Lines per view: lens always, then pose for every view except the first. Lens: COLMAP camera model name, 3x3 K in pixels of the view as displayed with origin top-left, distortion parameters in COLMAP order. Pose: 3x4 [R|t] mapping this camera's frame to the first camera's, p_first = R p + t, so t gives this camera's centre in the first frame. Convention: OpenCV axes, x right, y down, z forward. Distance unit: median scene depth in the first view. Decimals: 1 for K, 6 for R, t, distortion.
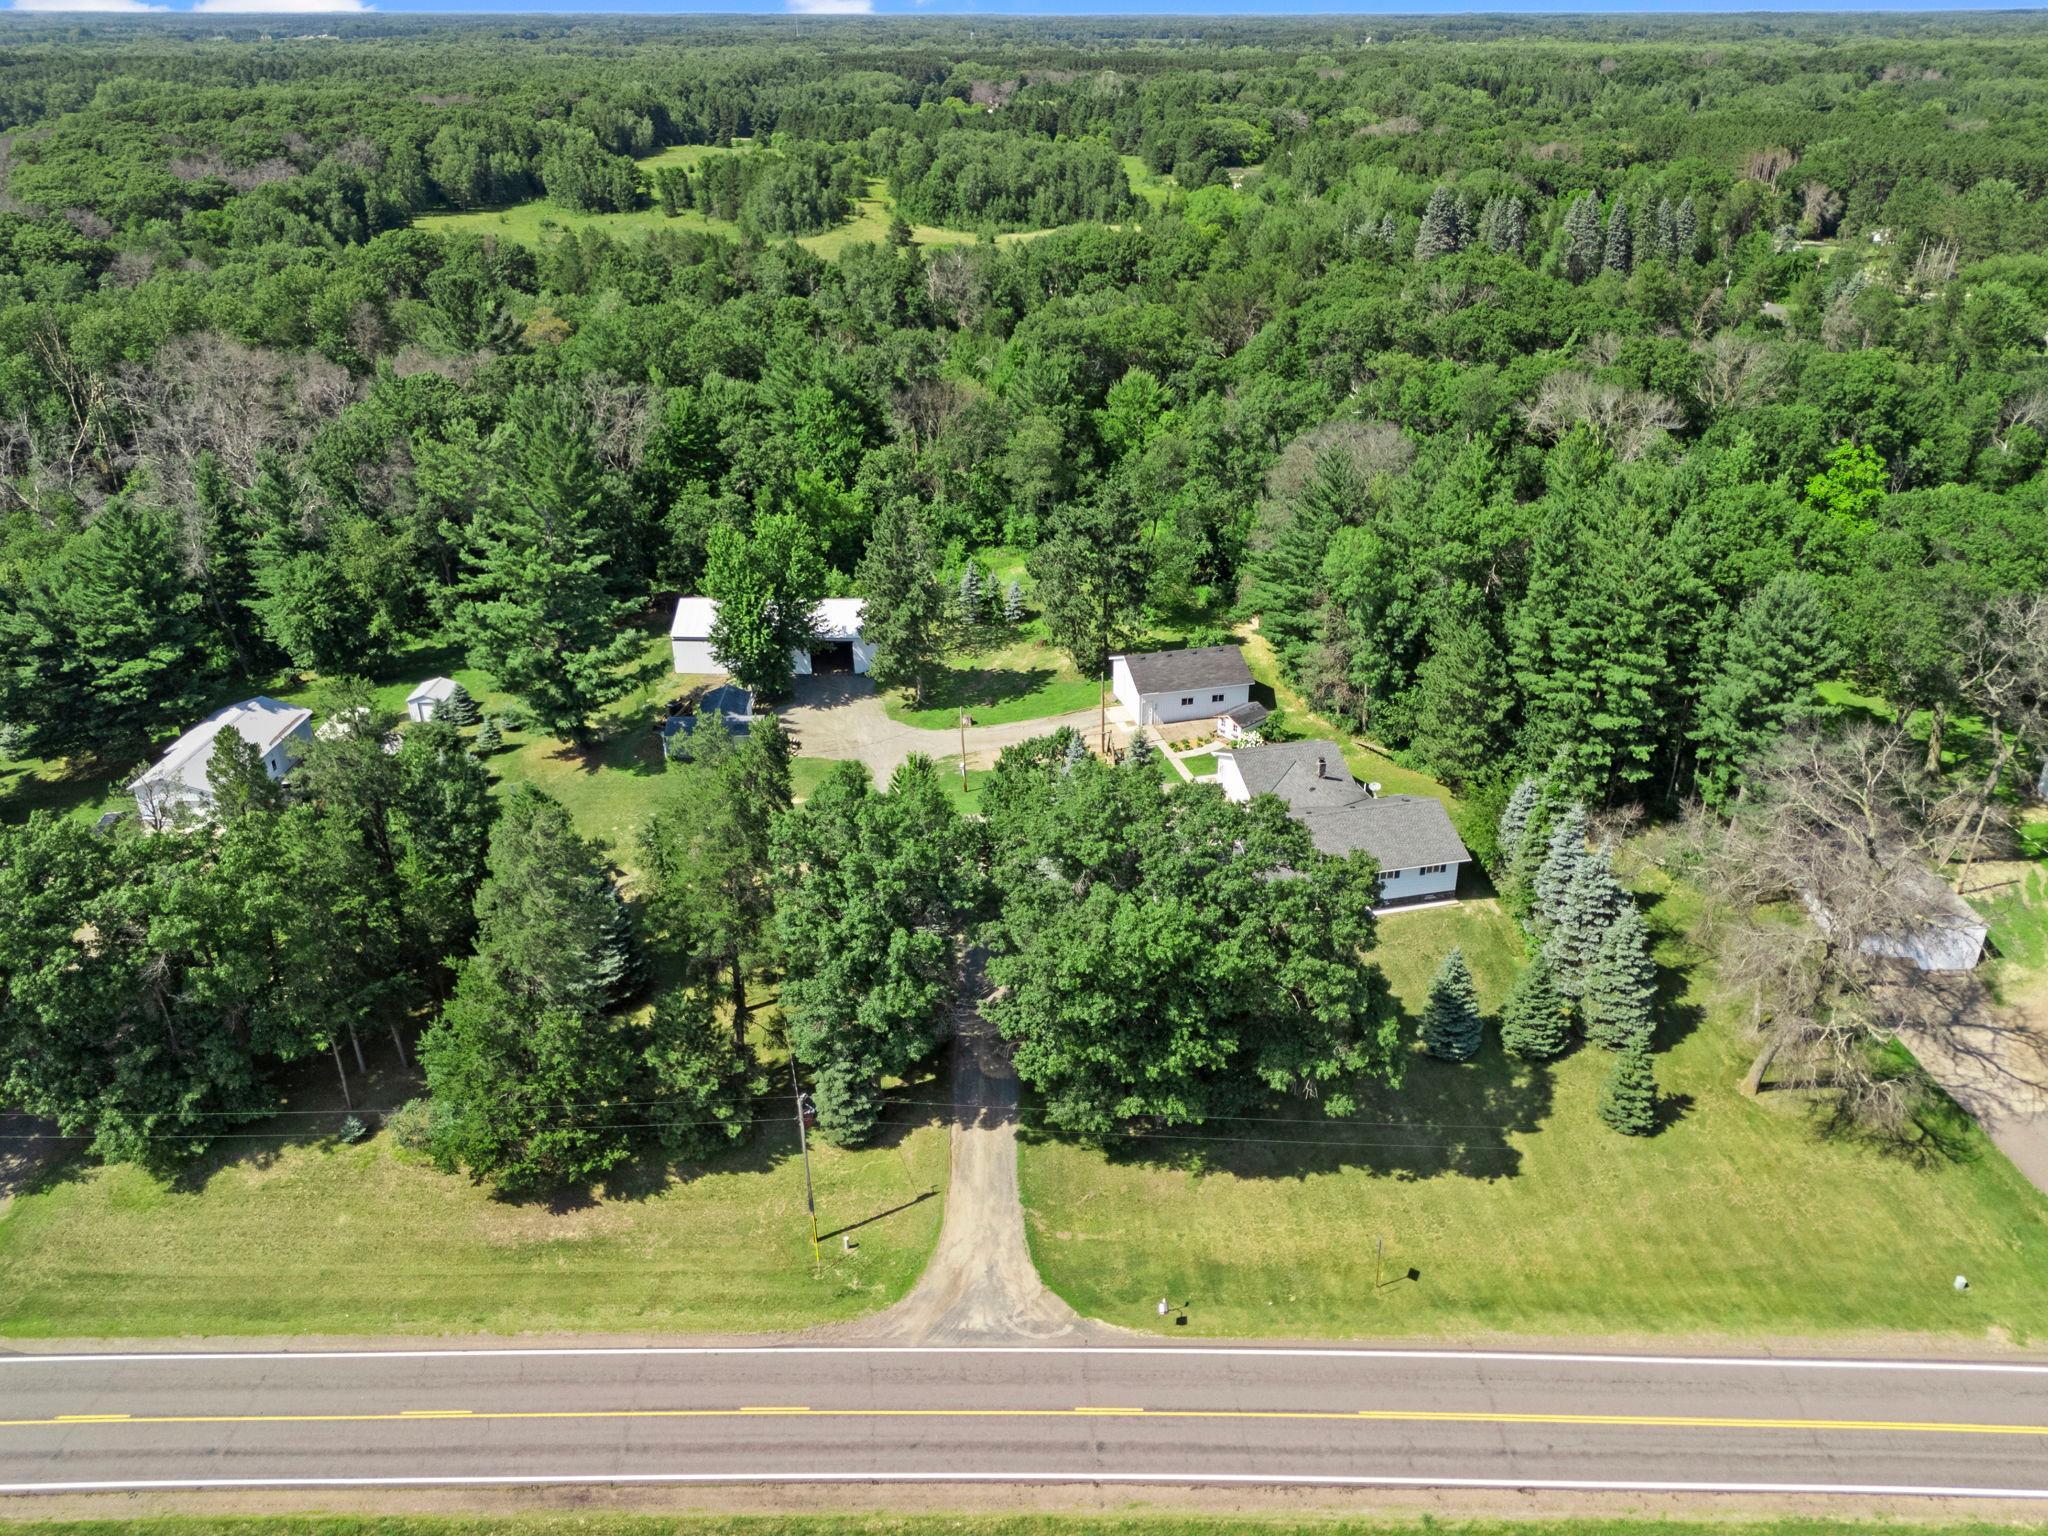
lens RADIAL K [[1496.7, 0, 1038.2], [0, 1496.7, 767.7], [0, 0, 1]] dist [0.051996, -0.047851]
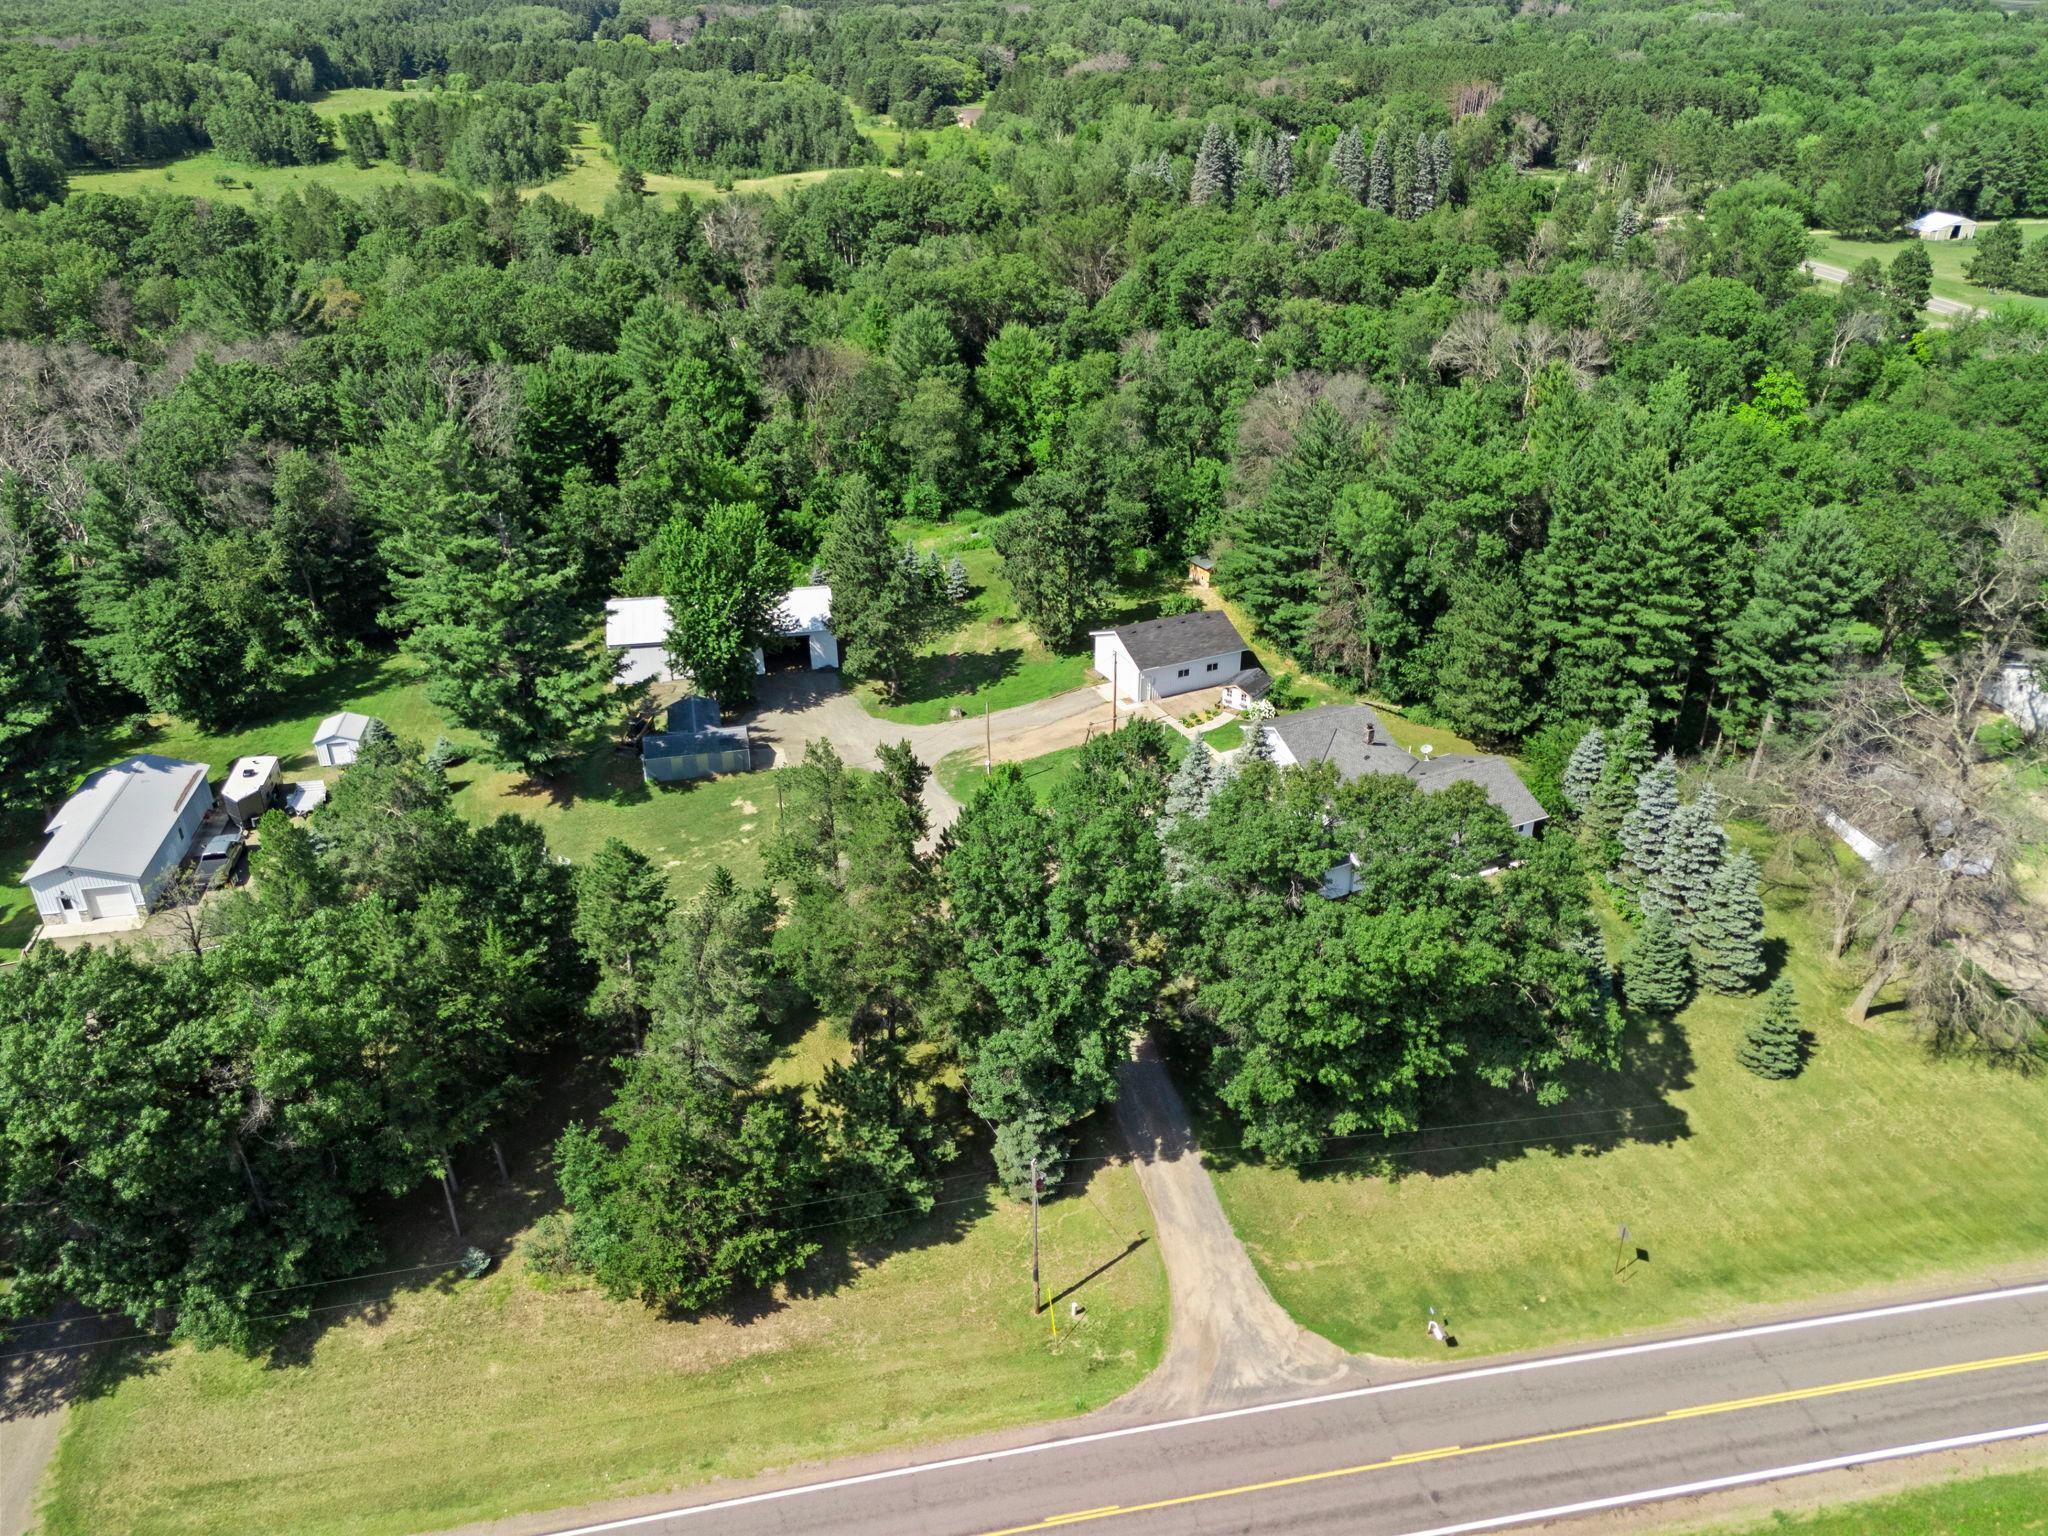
lens RADIAL K [[1498.0, 0, 1047.9], [0, 1498.0, 772.8], [0, 0, 1]] dist [0.045093, -0.030873]
pose [[0.981385, -0.091528, 0.168836, -0.200930], [0.085243, 0.995383, 0.044116, -0.039399], [-0.172094, -0.028903, 0.984656, 0.079646]]
